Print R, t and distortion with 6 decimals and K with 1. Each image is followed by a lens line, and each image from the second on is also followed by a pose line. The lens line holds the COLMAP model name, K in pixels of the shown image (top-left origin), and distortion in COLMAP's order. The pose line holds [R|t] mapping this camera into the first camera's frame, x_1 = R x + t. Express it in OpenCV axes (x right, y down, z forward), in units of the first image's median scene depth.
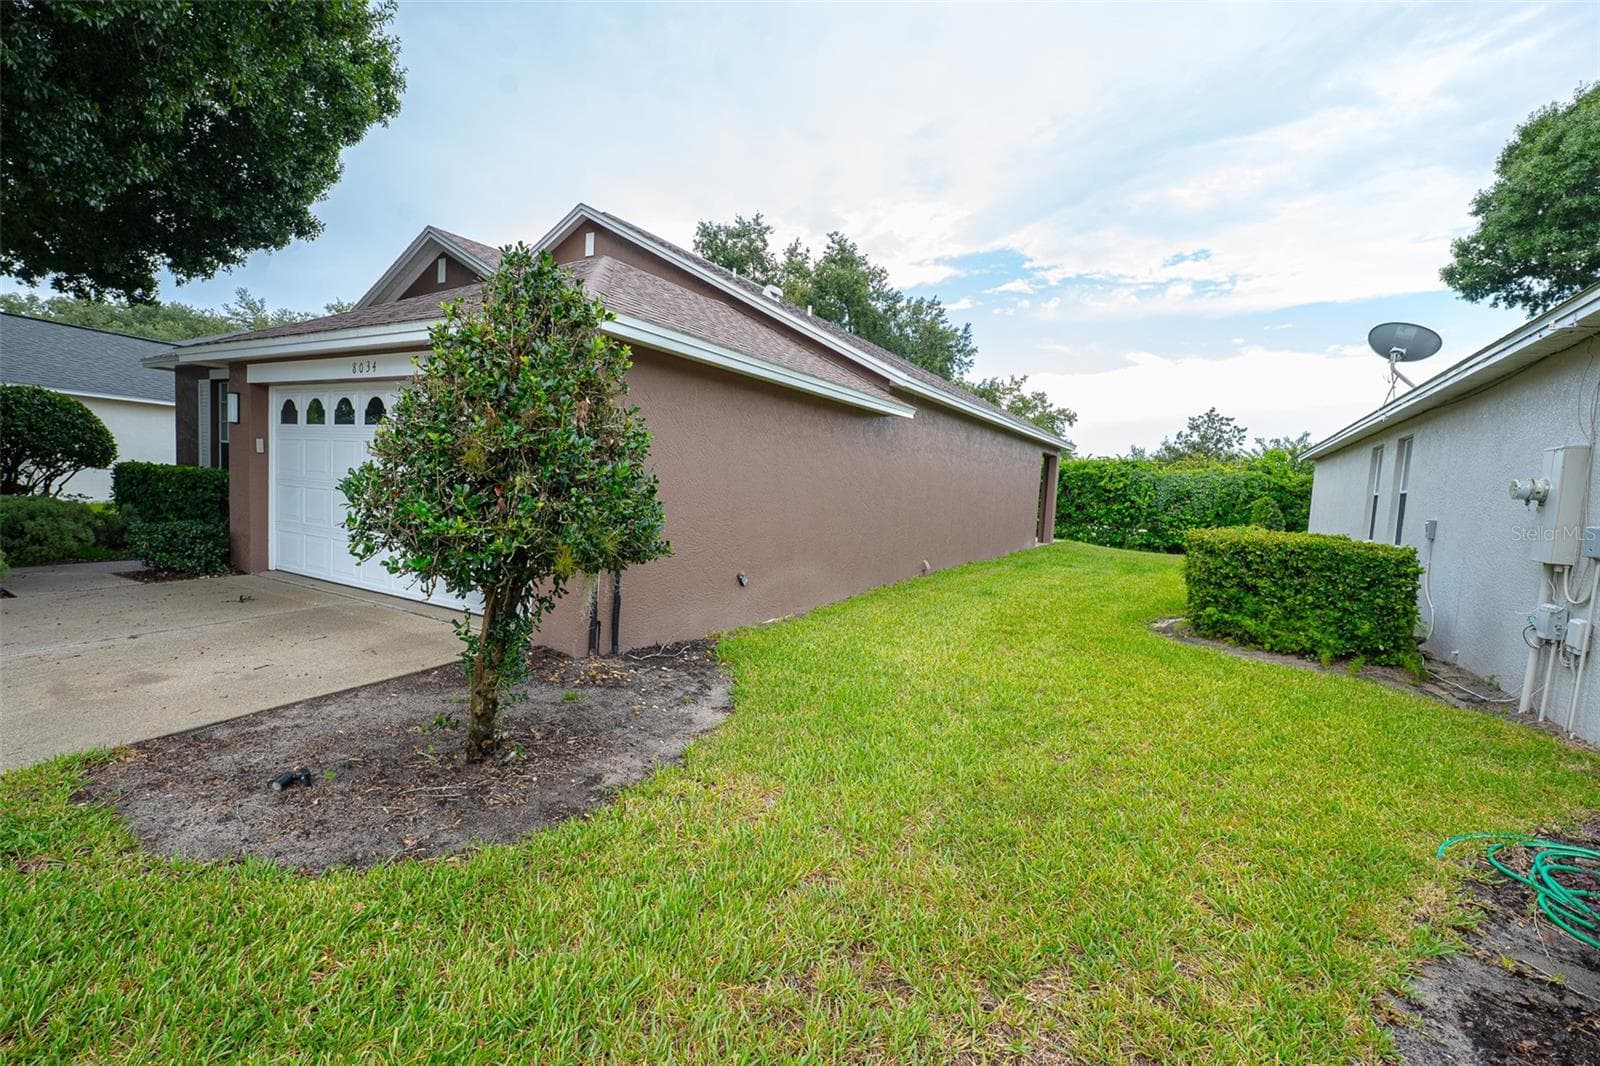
lens RADIAL K [[690.7, 0, 804.6], [0, 690.7, 534.7], [0, 0, 1]] dist [0.001023, -0.000135]
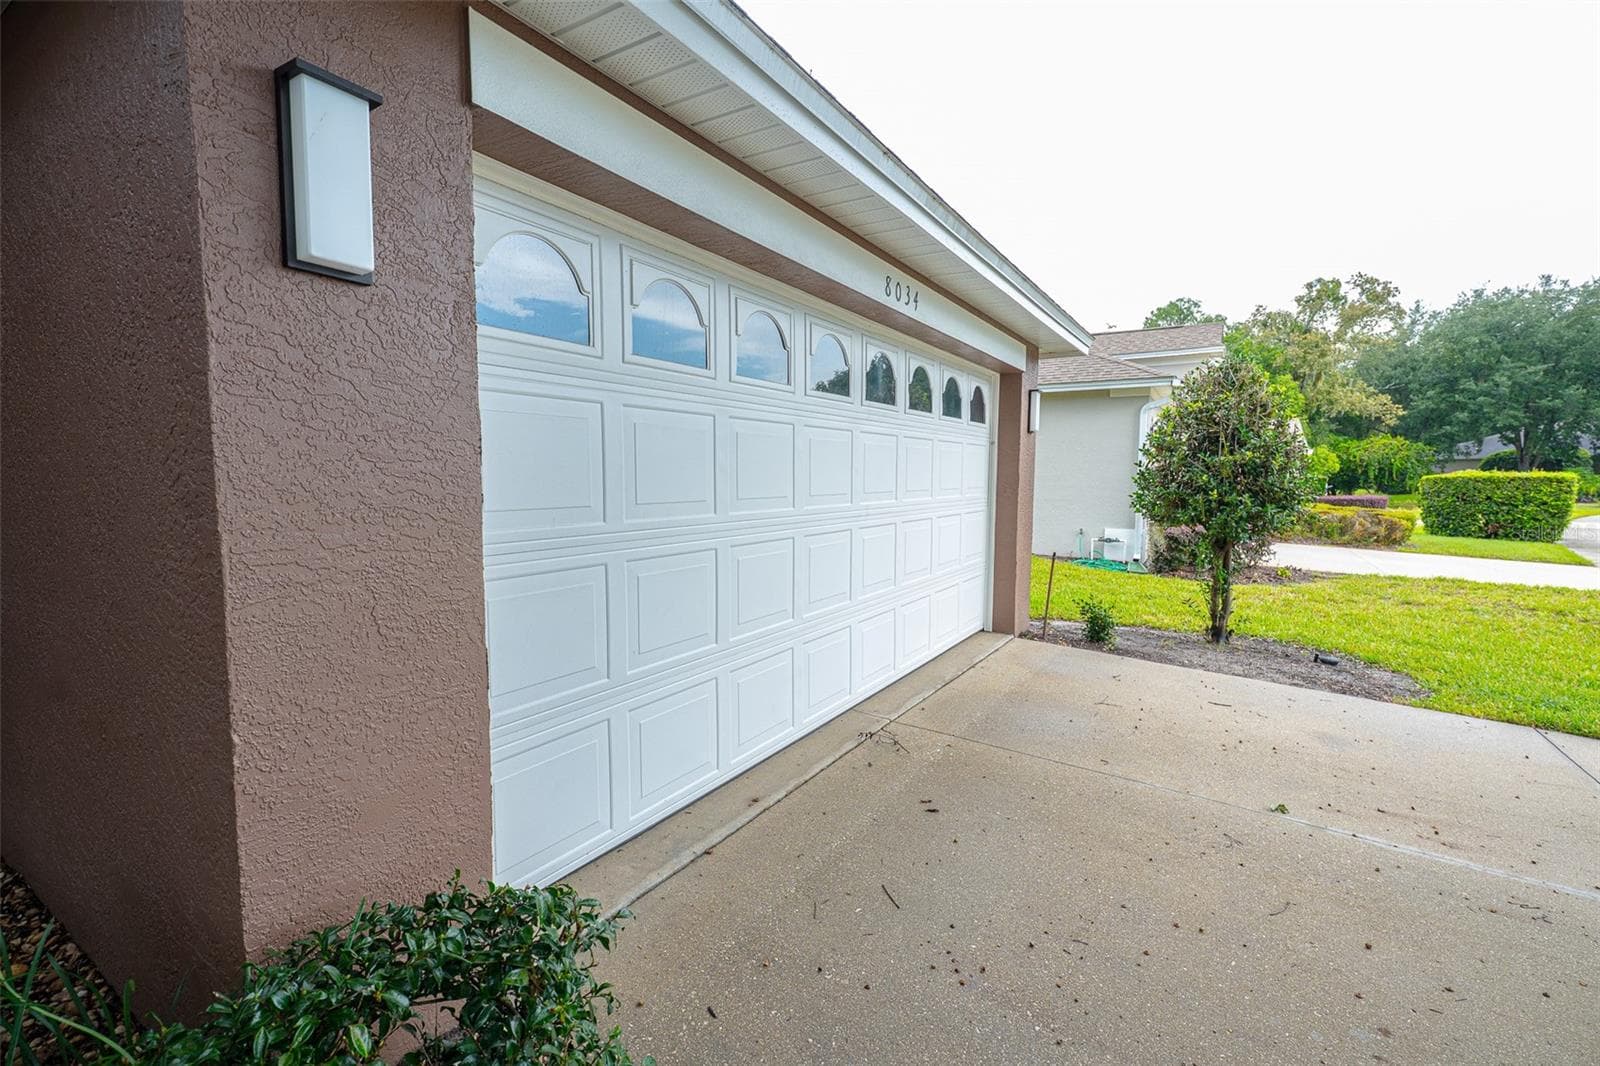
lens RADIAL K [[715.7, 0, 817.7], [0, 715.7, 537.1], [0, 0, 1]] dist [0.000409, -0.000042]
pose [[0.005168, -0.138653, 0.990328, -0.990920], [0.074302, 0.987656, 0.137891, -0.111856], [-0.997222, 0.072870, 0.015406, 0.874866]]
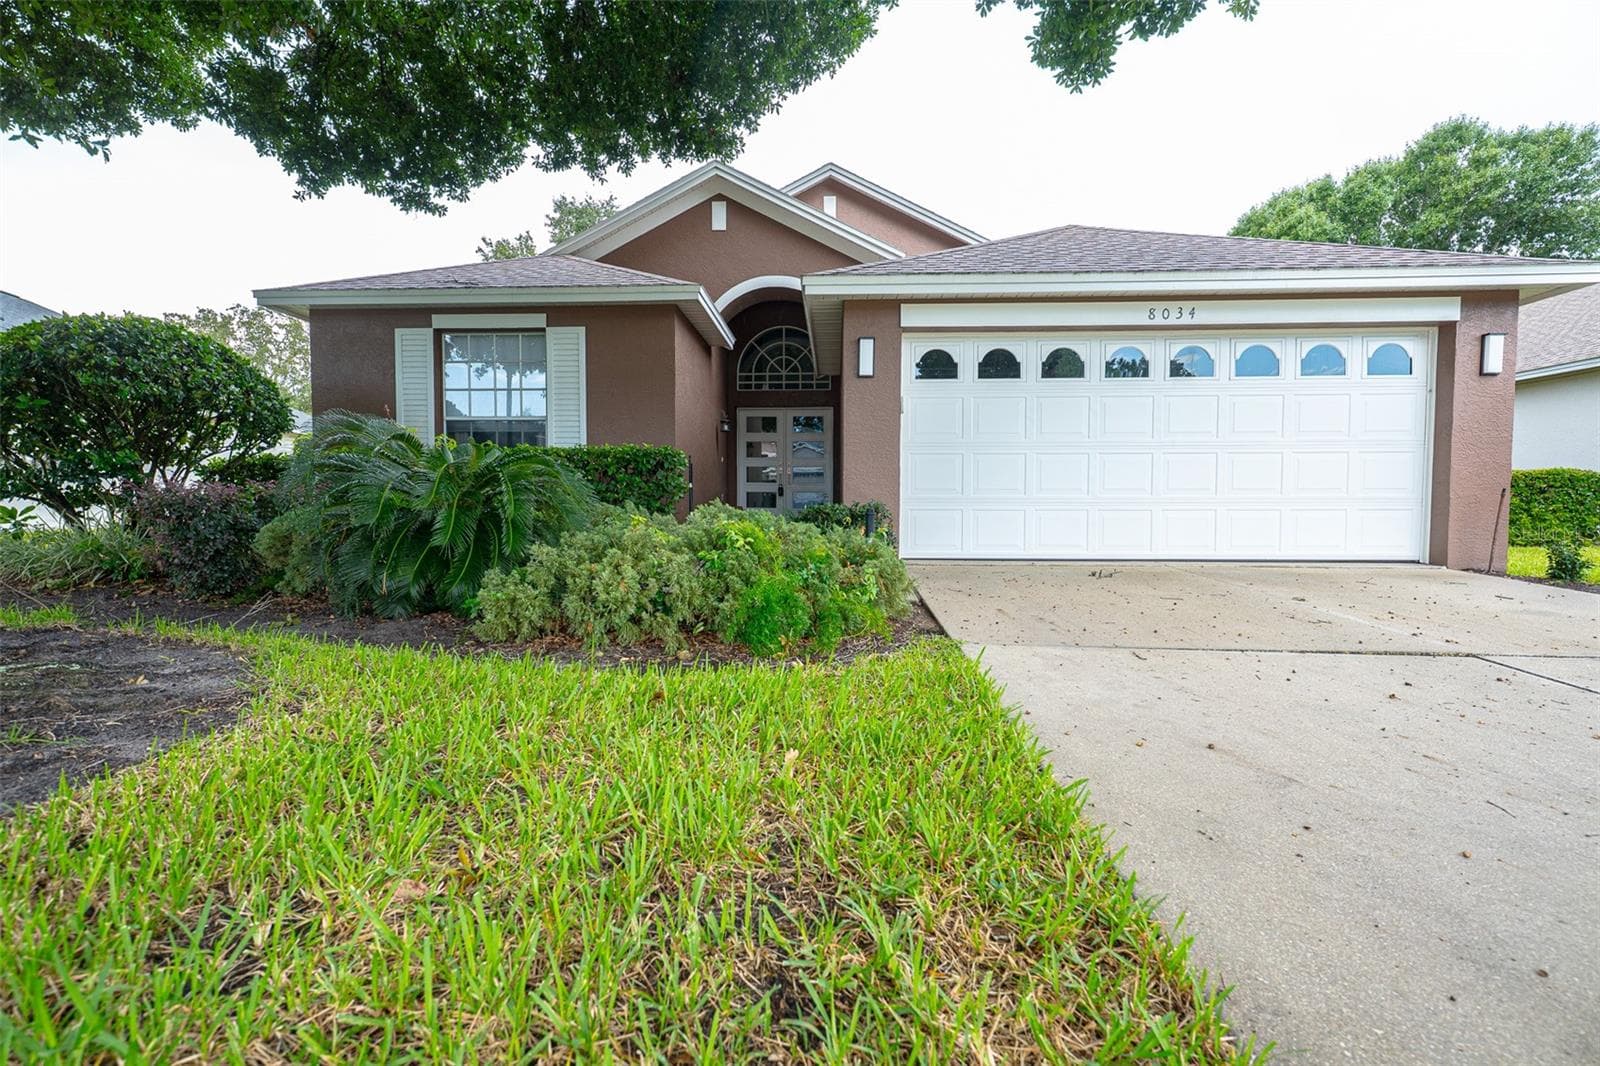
lens RADIAL K [[701.6, 0, 810.4], [0, 701.6, 534.9], [0, 0, 1]] dist [0.000895, 0.000328]
pose [[0.875572, -0.074207, 0.477355, -1.254374], [0.086376, 0.996256, -0.003561, 0.013262], [-0.475304, 0.044350, 0.878703, 0.339909]]
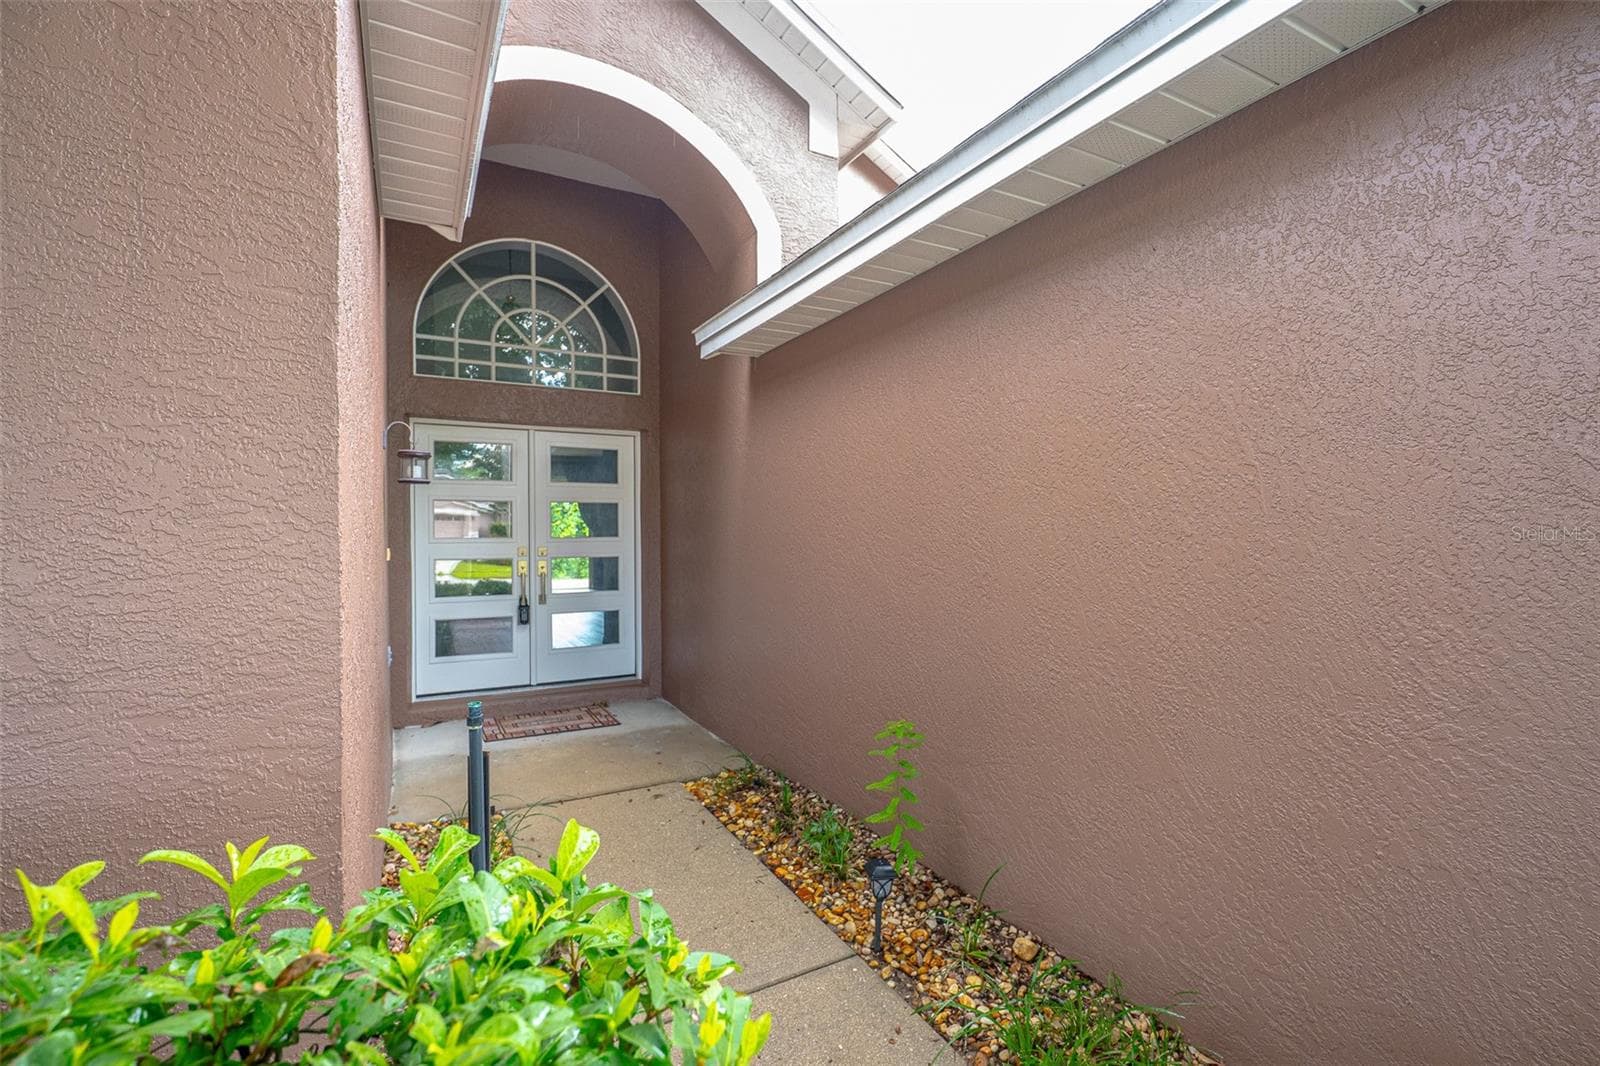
lens RADIAL K [[684.3, 0, 780.3], [0, 684.3, 538.3], [0, 0, 1]] dist [0.001019, 0.000087]
pose [[0.548148, -0.066804, 0.833709, -1.000264], [0.103623, 0.994549, 0.011562, -0.136075], [-0.829937, 0.080054, 0.552083, 1.082780]]
